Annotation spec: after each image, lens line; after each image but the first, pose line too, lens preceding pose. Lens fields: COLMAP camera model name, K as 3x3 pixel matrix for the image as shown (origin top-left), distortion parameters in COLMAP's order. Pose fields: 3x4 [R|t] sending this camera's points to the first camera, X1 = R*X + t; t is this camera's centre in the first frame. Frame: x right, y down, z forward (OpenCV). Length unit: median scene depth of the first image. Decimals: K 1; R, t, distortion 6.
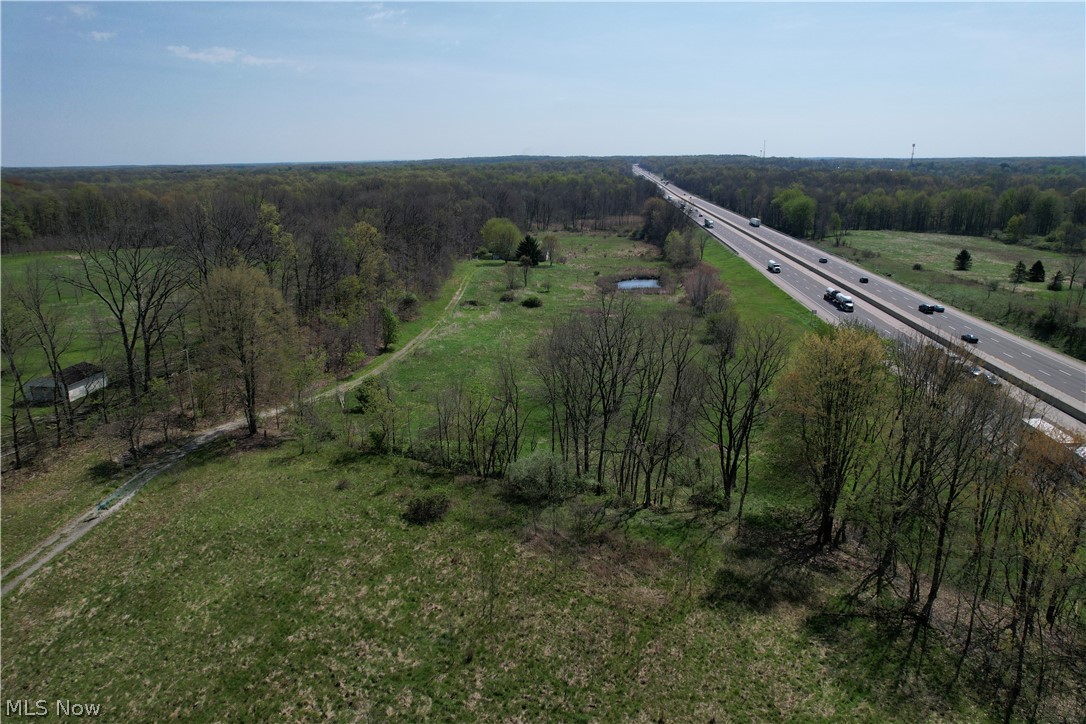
lens RADIAL K [[705.6, 0, 556.0], [0, 705.6, 364.3], [0, 0, 1]] dist [-0.076311, 0.070562]
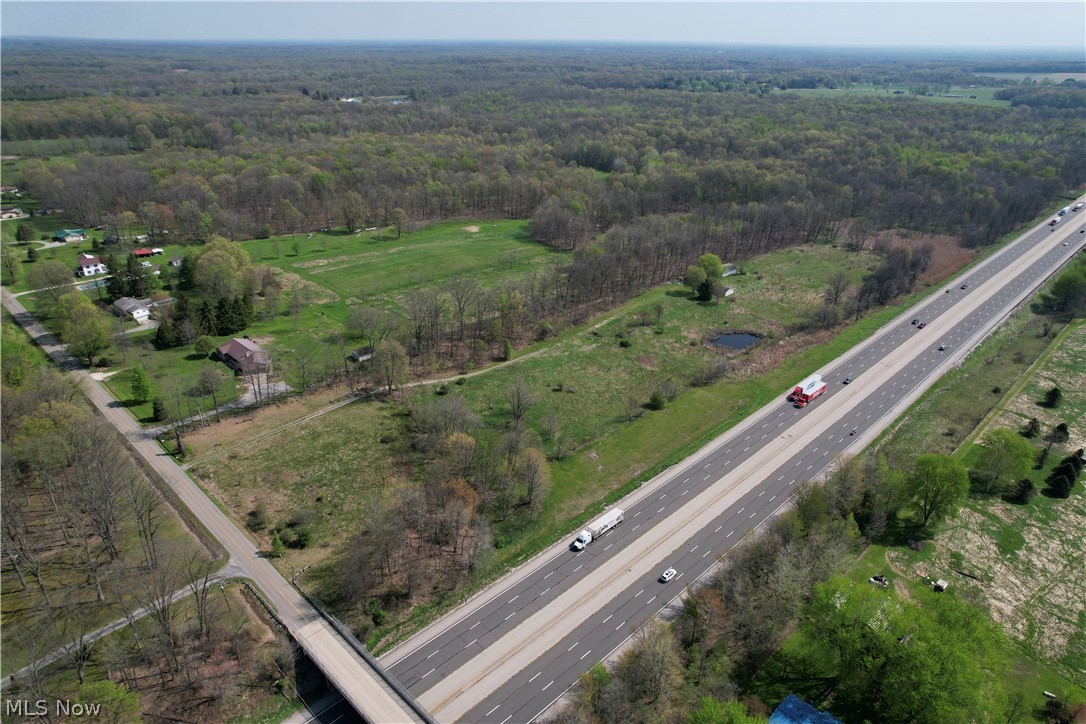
lens RADIAL K [[705.6, 0, 543.1], [0, 705.6, 360.8], [0, 0, 1]] dist [-0.076311, 0.070562]
pose [[0.761444, 0.295340, -0.577042, 1.006219], [-0.205180, 0.954219, 0.217639, -0.473496], [0.614902, -0.047322, 0.787182, -0.541981]]
